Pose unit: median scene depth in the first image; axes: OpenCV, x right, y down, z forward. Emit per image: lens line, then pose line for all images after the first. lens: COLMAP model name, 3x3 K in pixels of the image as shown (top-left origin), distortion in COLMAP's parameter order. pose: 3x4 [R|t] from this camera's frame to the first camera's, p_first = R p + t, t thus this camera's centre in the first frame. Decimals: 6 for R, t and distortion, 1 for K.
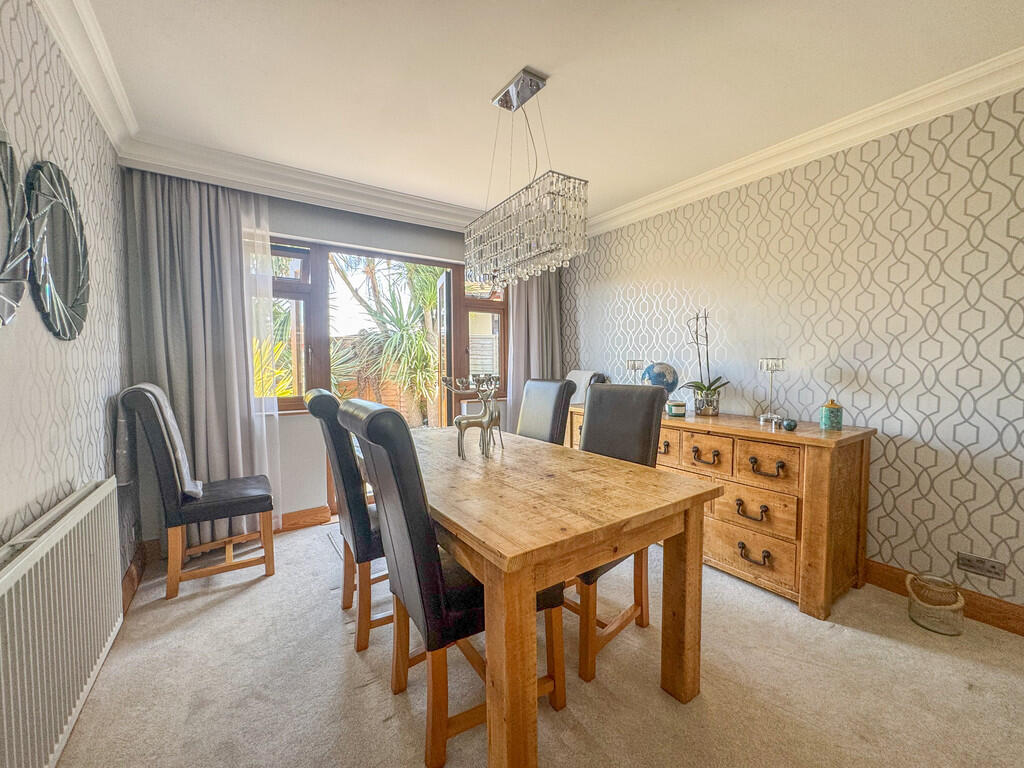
lens RADIAL K [[415.2, 0, 515.8], [0, 415.2, 382.4], [0, 0, 1]] dist [-0.001533, -0.000127]
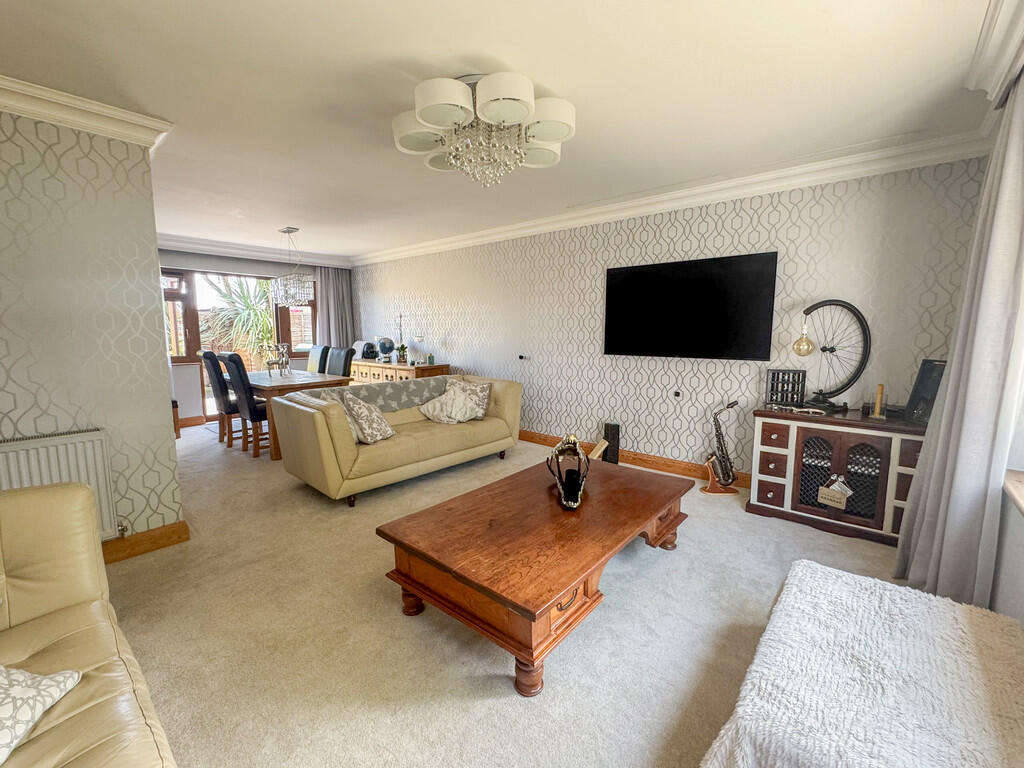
lens RADIAL K [[437.3, 0, 512.0], [0, 437.3, 384.0], [0, 0, 1]] dist [-0.001472, -0.000188]
pose [[0.968811, -0.023506, 0.246685, 0.406979], [0.004691, 0.997052, 0.076580, 0.017885], [-0.247758, -0.073035, 0.966065, -1.231163]]
